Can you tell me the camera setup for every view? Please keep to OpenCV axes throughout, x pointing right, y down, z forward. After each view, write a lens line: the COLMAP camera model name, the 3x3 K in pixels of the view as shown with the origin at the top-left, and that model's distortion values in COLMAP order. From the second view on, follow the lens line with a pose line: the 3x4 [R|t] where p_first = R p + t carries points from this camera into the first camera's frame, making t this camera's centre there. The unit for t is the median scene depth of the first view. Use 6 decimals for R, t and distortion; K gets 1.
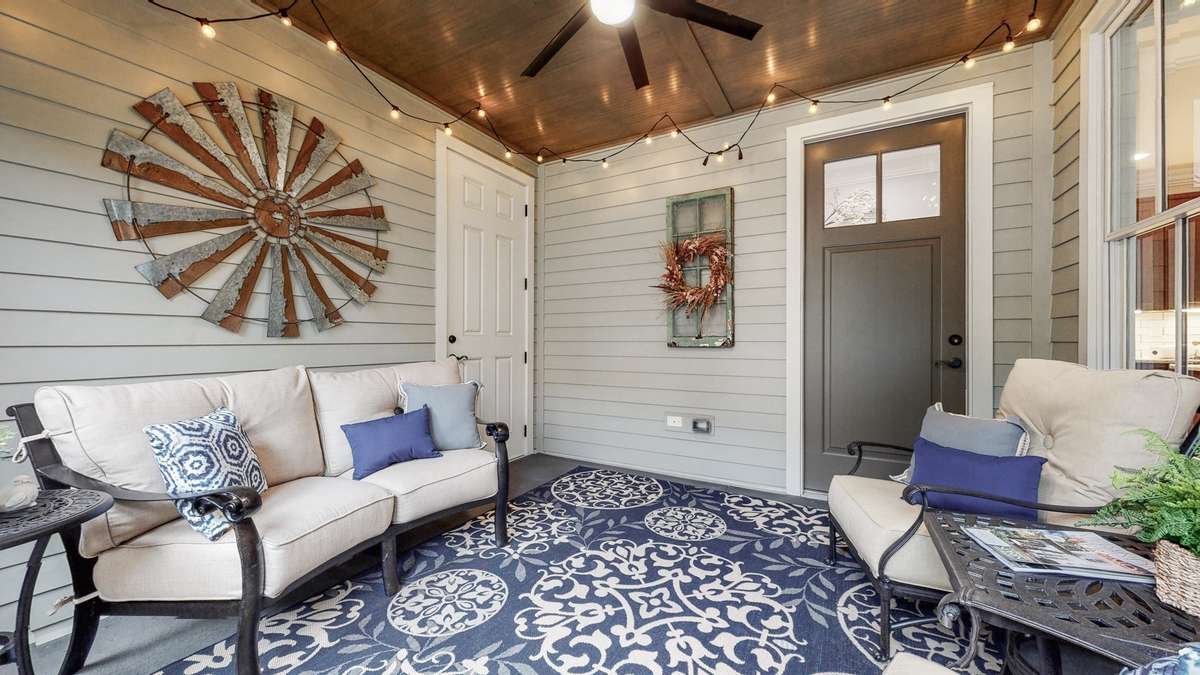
lens RADIAL K [[438.6, 0, 601.5], [0, 438.6, 337.4], [0, 0, 1]] dist [-0.000273, 0.000011]
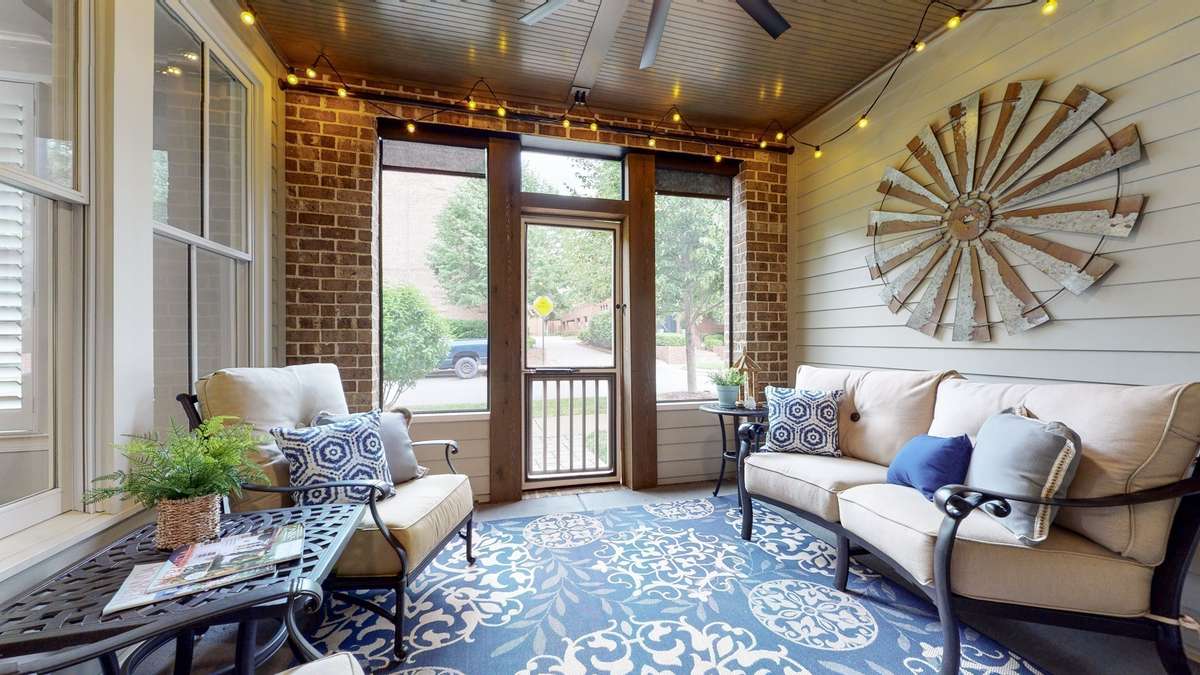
lens RADIAL K [[438.6, 0, 601.7], [0, 438.6, 341.0], [0, 0, 1]] dist [-0.000273, 0.000011]
pose [[-0.712663, 0.000782, -0.701506, 0.613047], [0.004674, 0.999982, -0.003634, -0.002514], [0.701491, -0.005869, -0.712654, 1.262283]]
